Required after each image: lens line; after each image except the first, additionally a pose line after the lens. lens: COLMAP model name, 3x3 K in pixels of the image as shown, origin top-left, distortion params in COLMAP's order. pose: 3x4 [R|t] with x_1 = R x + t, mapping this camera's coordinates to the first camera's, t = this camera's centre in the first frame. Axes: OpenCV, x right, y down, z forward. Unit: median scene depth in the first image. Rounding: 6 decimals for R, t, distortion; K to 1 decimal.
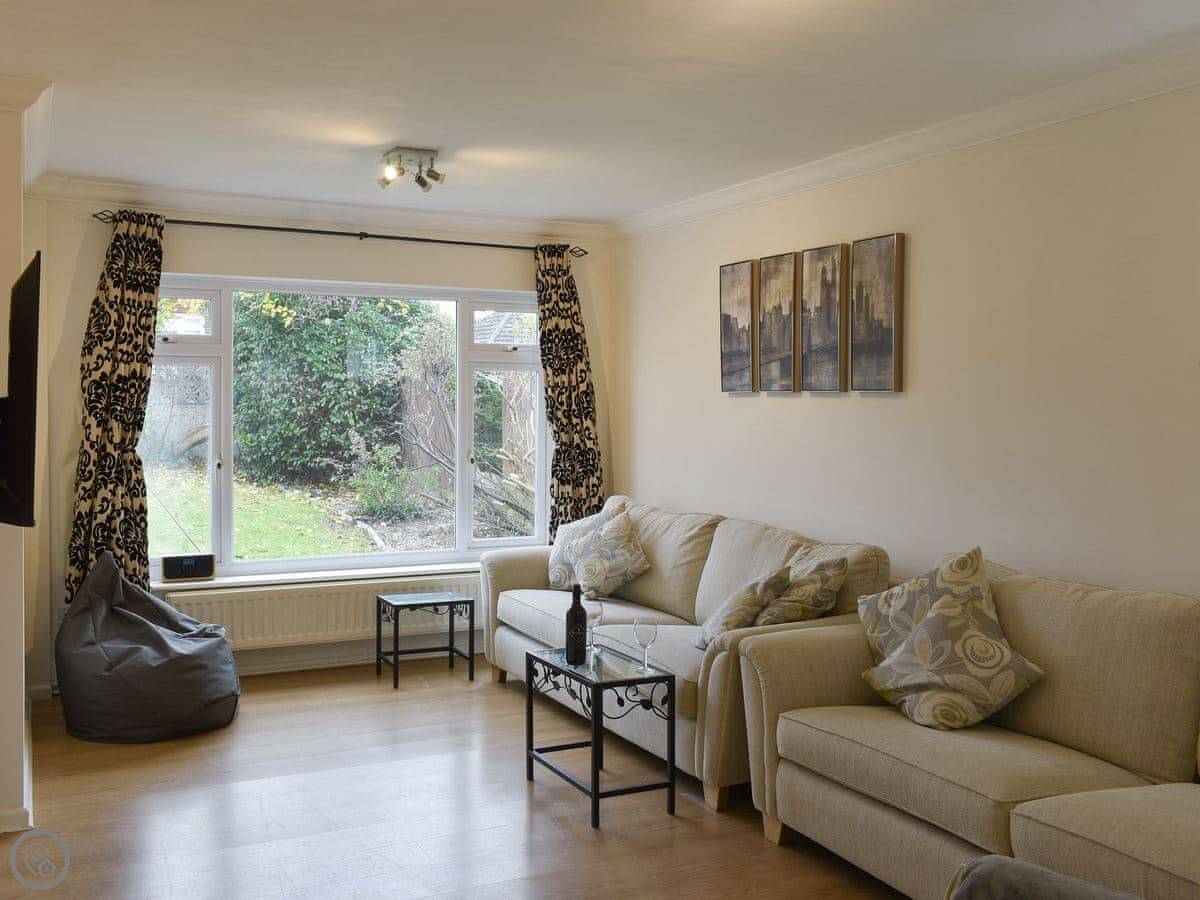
lens RADIAL K [[1103.2, 0, 598.9], [0, 1103.2, 448.5], [0, 0, 1]] dist [-0.007159, 0.000000]
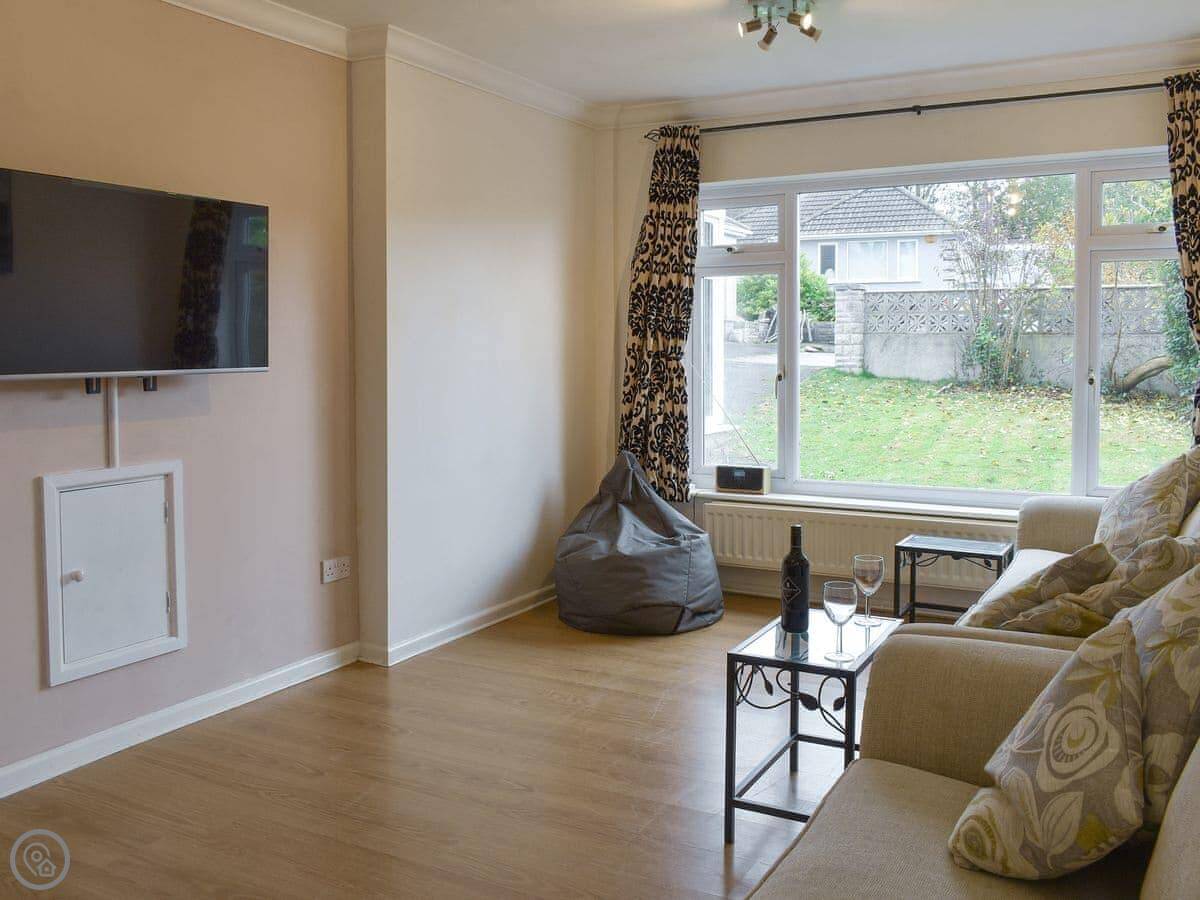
lens RADIAL K [[1103.2, 0, 581.0], [0, 1103.2, 406.2], [0, 0, 1]] dist [-0.007159, 0.000000]
pose [[0.562256, 0.038641, -0.826060, 0.388573], [-0.025494, 0.999243, 0.029389, 0.018341], [0.826570, 0.004535, 0.562816, 0.346095]]
